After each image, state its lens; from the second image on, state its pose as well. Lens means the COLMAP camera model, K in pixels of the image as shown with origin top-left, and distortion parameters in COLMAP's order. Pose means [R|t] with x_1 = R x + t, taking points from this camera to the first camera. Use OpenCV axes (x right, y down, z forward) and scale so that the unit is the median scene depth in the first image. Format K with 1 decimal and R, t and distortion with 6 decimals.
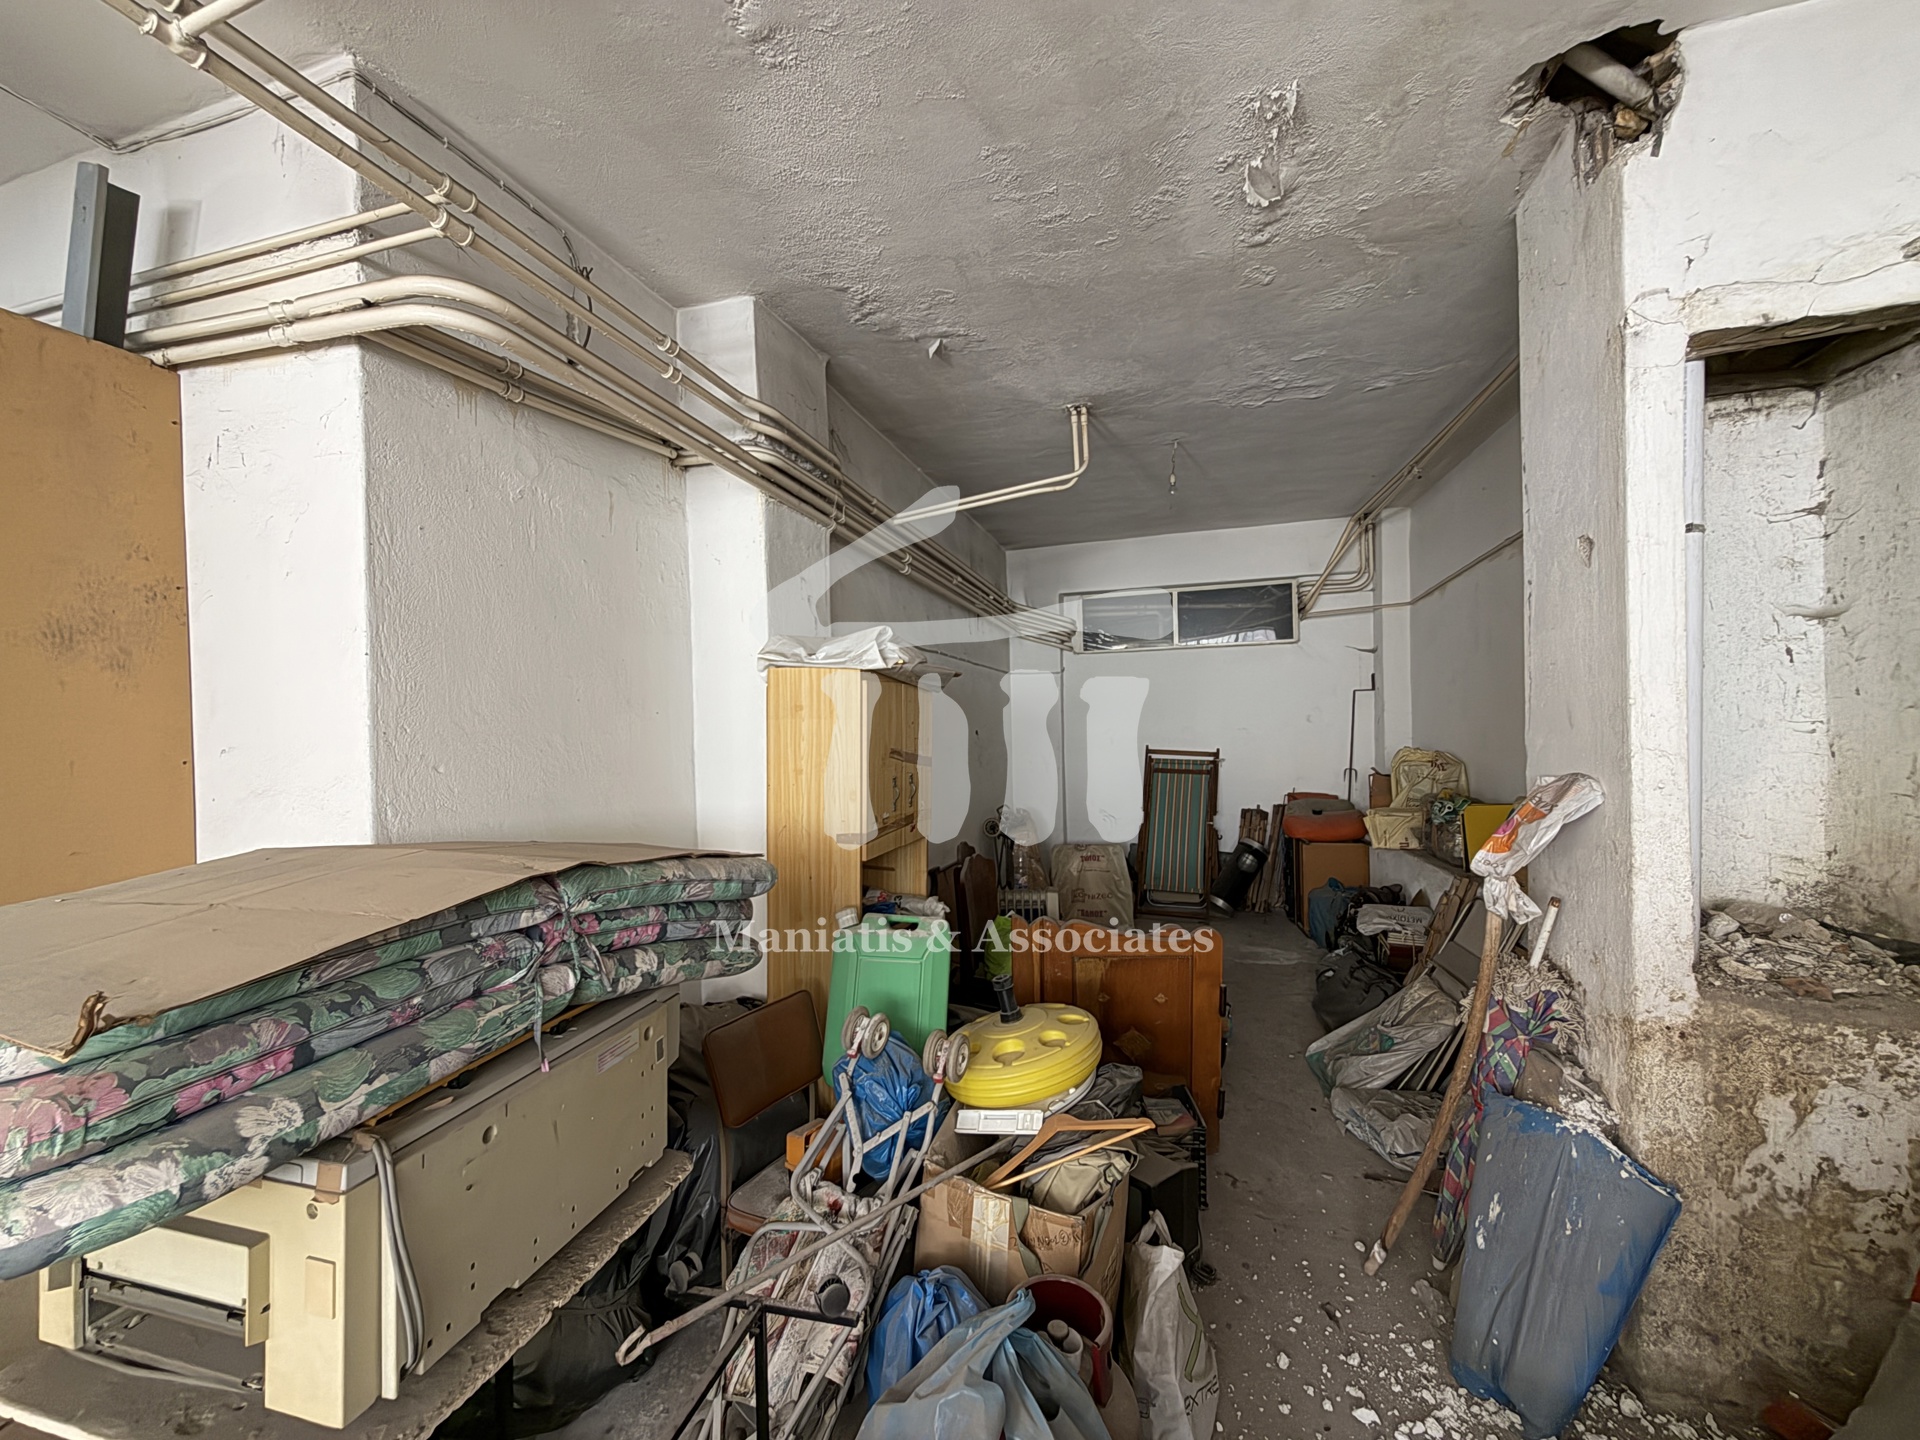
lens RADIAL K [[764.5, 0, 954.8], [0, 764.5, 720.2], [0, 0, 1]] dist [0.000252, -0.000006]
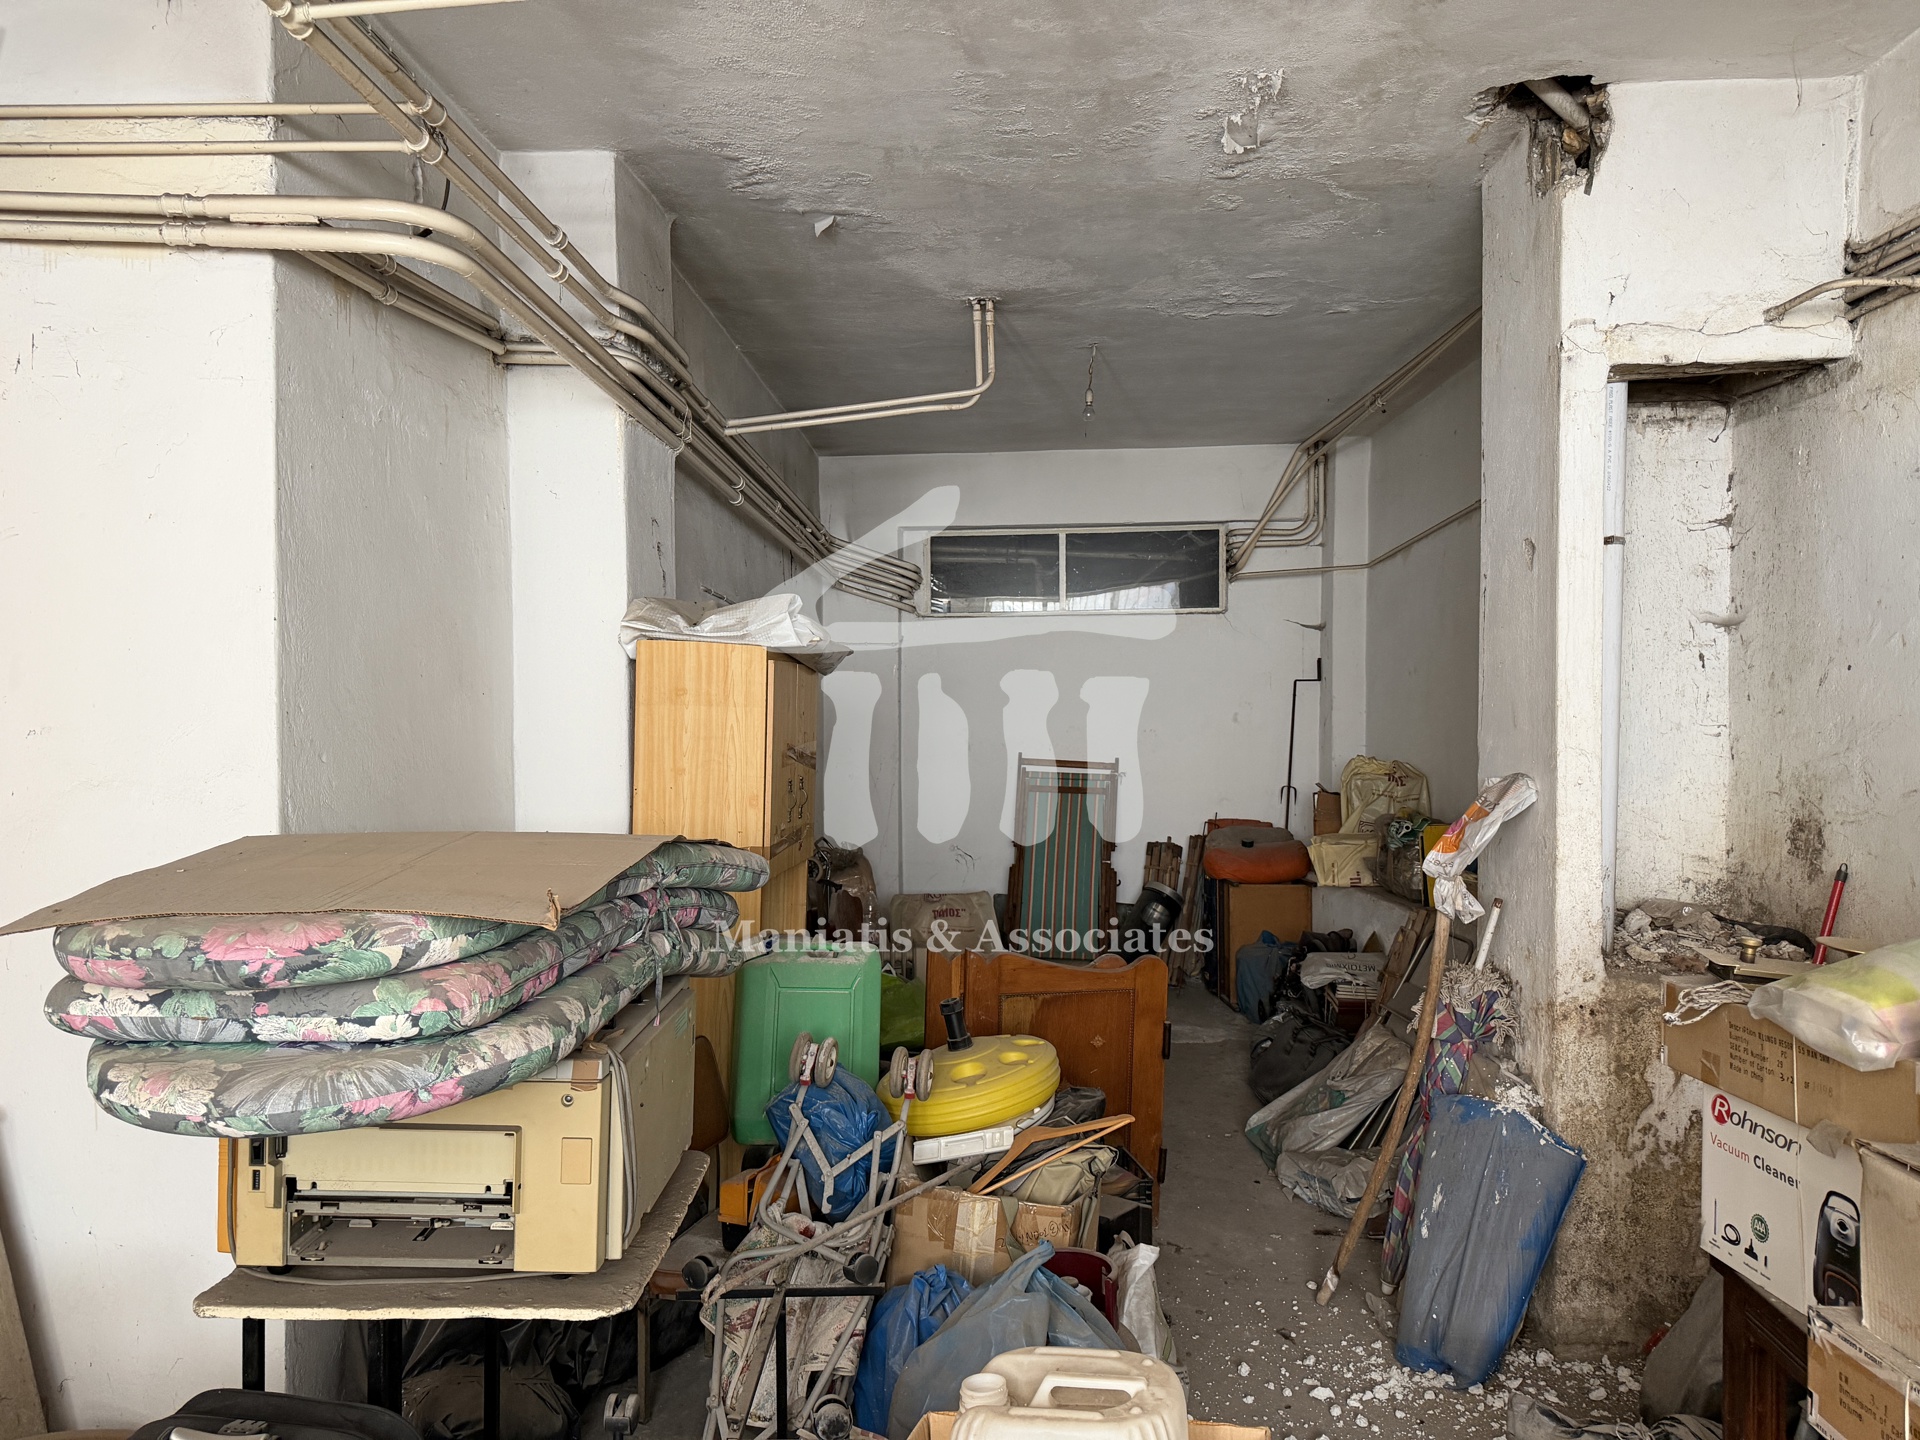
lens RADIAL K [[1351.6, 0, 962.1], [0, 1351.6, 730.1], [0, 0, 1]] dist [0.049694, -0.058687]
pose [[0.968201, 0.013860, 0.249789, -0.327517], [-0.016563, 0.999825, 0.008722, 0.008737], [-0.249625, -0.012582, 0.968261, -0.525775]]
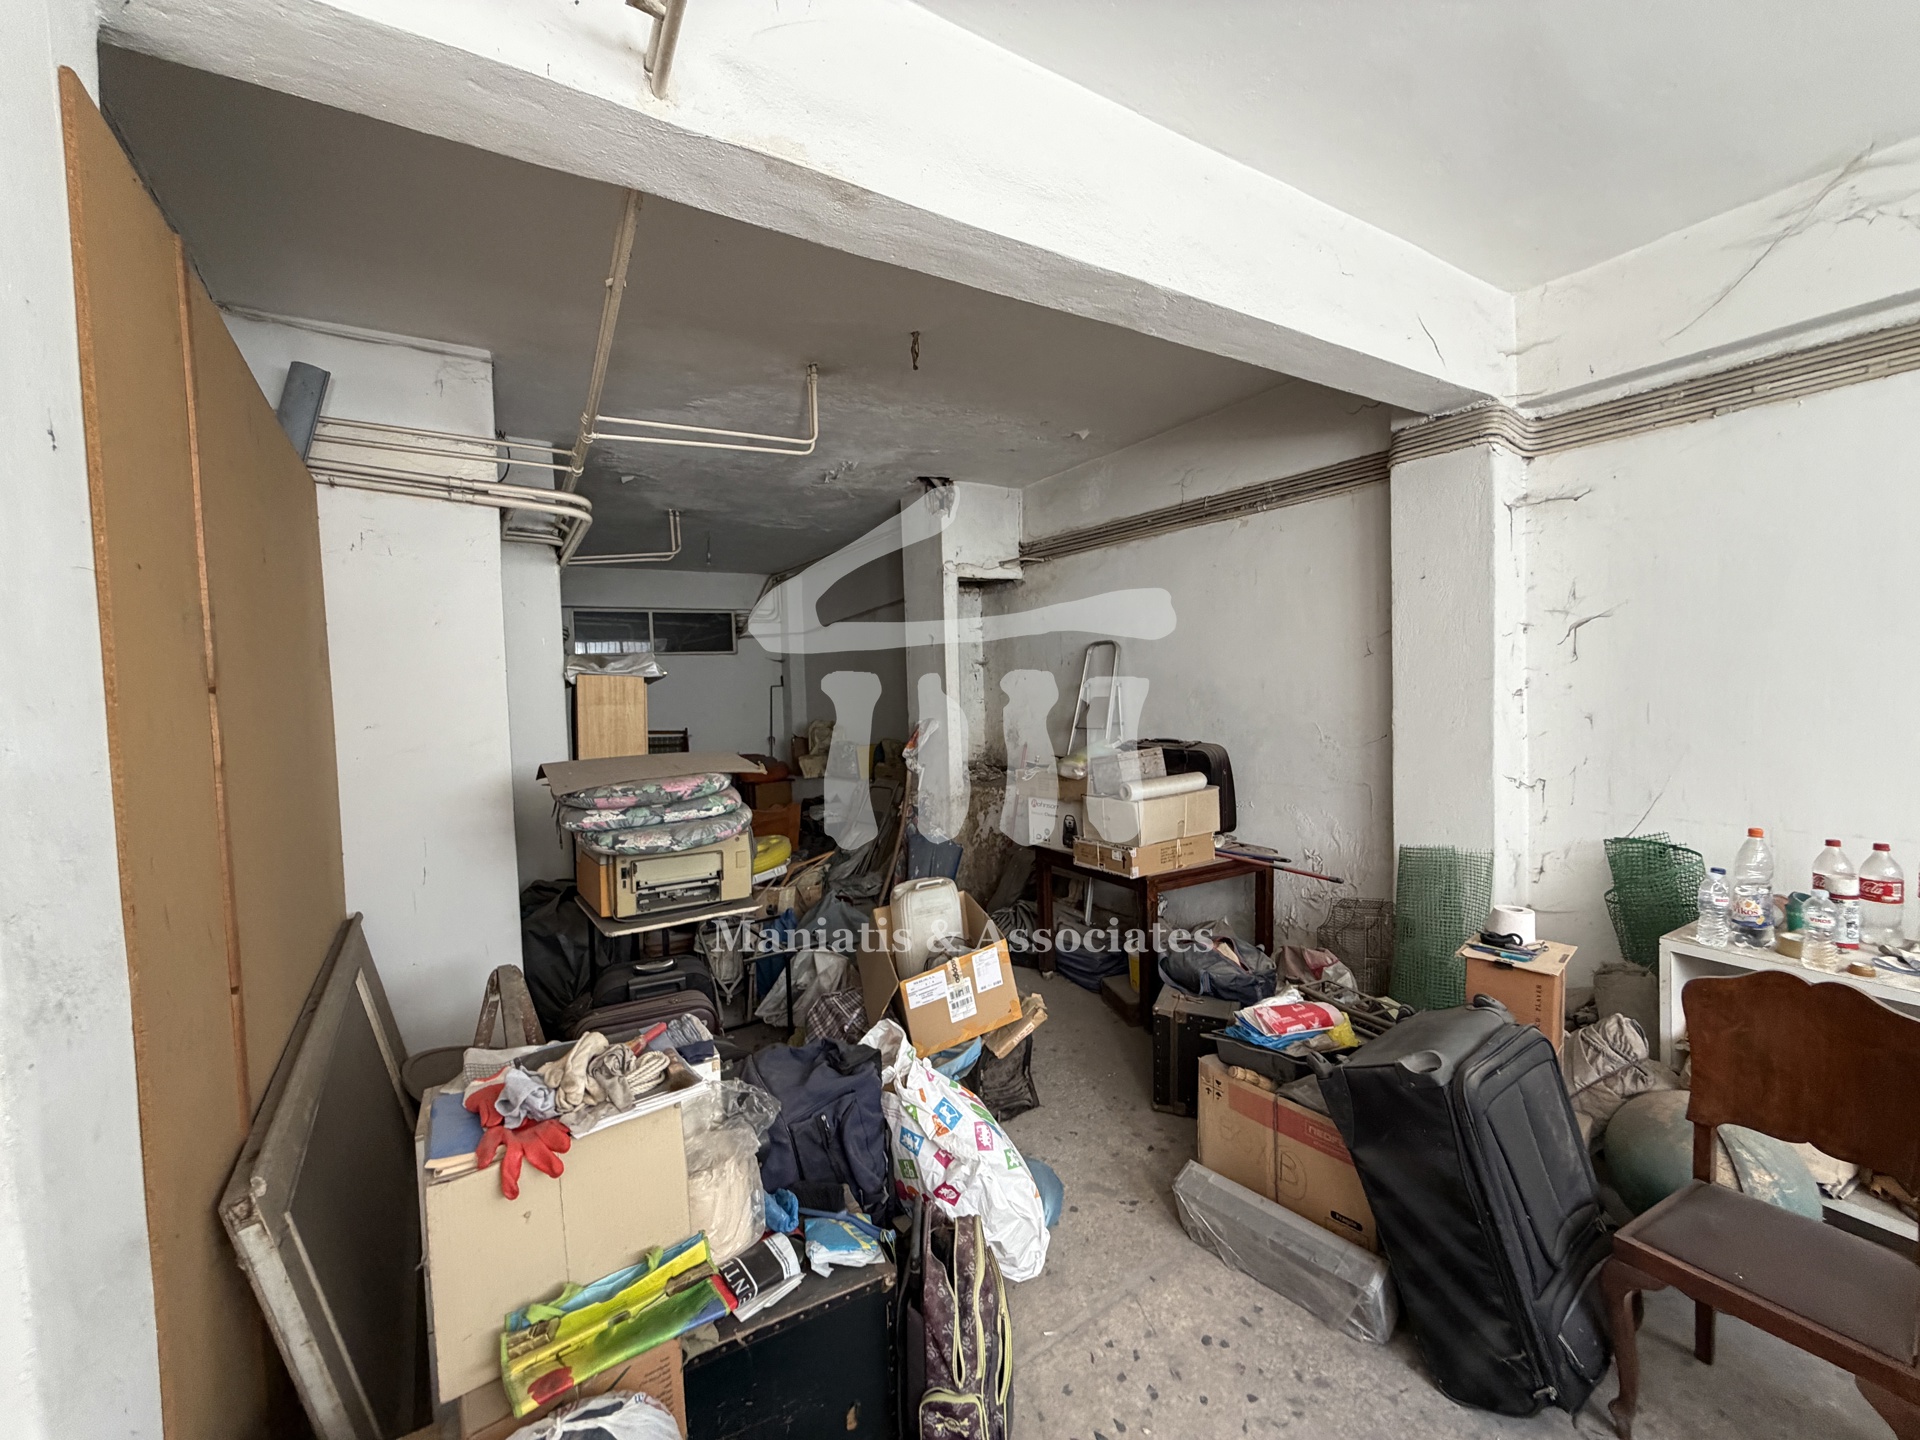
lens RADIAL K [[764.5, 0, 954.1], [0, 764.5, 719.3], [0, 0, 1]] dist [0.000252, -0.000006]
pose [[0.656119, -0.030705, 0.754033, -1.180617], [0.024193, 0.999514, 0.019650, 0.019053], [-0.754270, 0.005350, 0.656543, -0.864279]]
